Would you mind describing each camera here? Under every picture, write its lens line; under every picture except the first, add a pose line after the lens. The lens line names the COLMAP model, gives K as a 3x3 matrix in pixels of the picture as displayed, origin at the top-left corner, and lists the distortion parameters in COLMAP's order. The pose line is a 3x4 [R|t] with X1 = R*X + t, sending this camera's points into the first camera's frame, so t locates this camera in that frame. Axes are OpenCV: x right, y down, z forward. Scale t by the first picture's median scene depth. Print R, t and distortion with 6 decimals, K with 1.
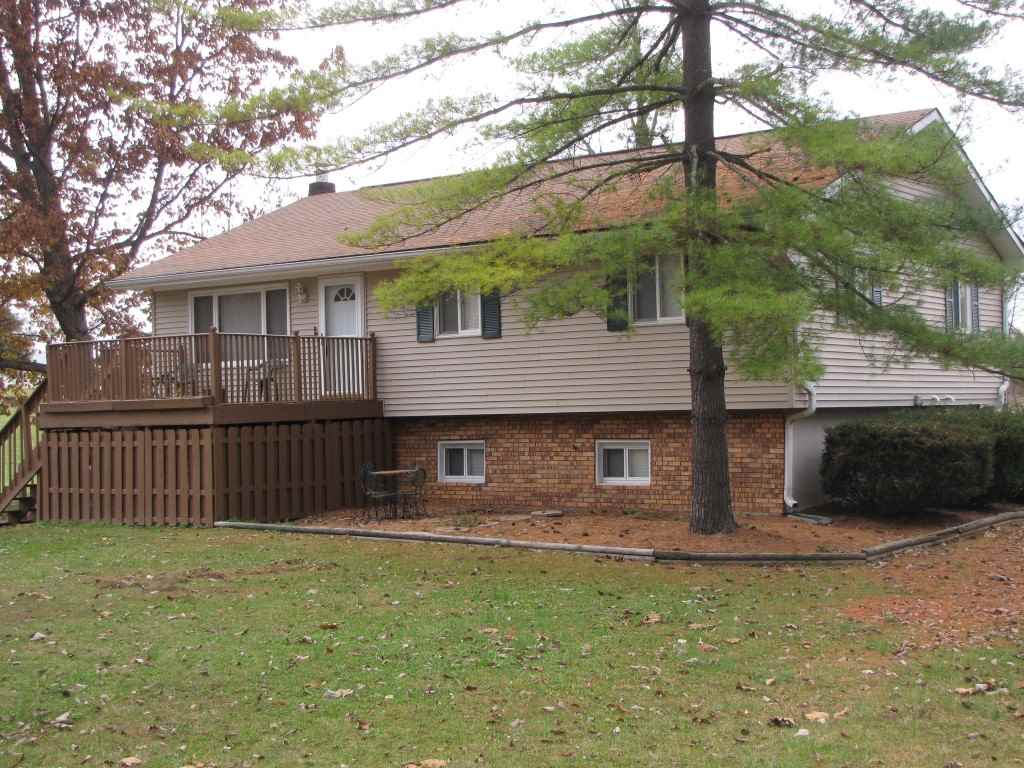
lens RADIAL K [[1494.8, 0, 512.0], [0, 1494.8, 384.0], [0, 0, 1]] dist [0.007661, 0.018229]
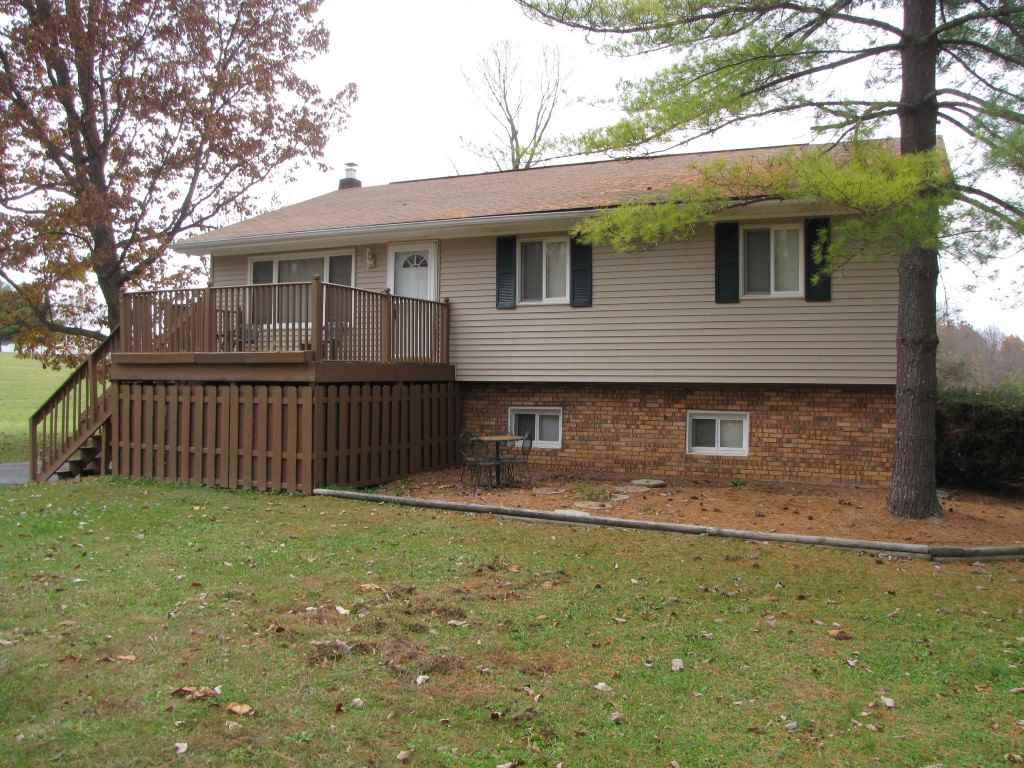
lens RADIAL K [[869.5, 0, 511.0], [0, 869.5, 368.5], [0, 0, 1]] dist [-0.207046, 0.188618]
pose [[0.980802, 0.037221, 0.191421, -0.170885], [-0.036876, 0.999305, -0.005365, 0.016149], [-0.191488, -0.001797, 0.981493, 0.433033]]
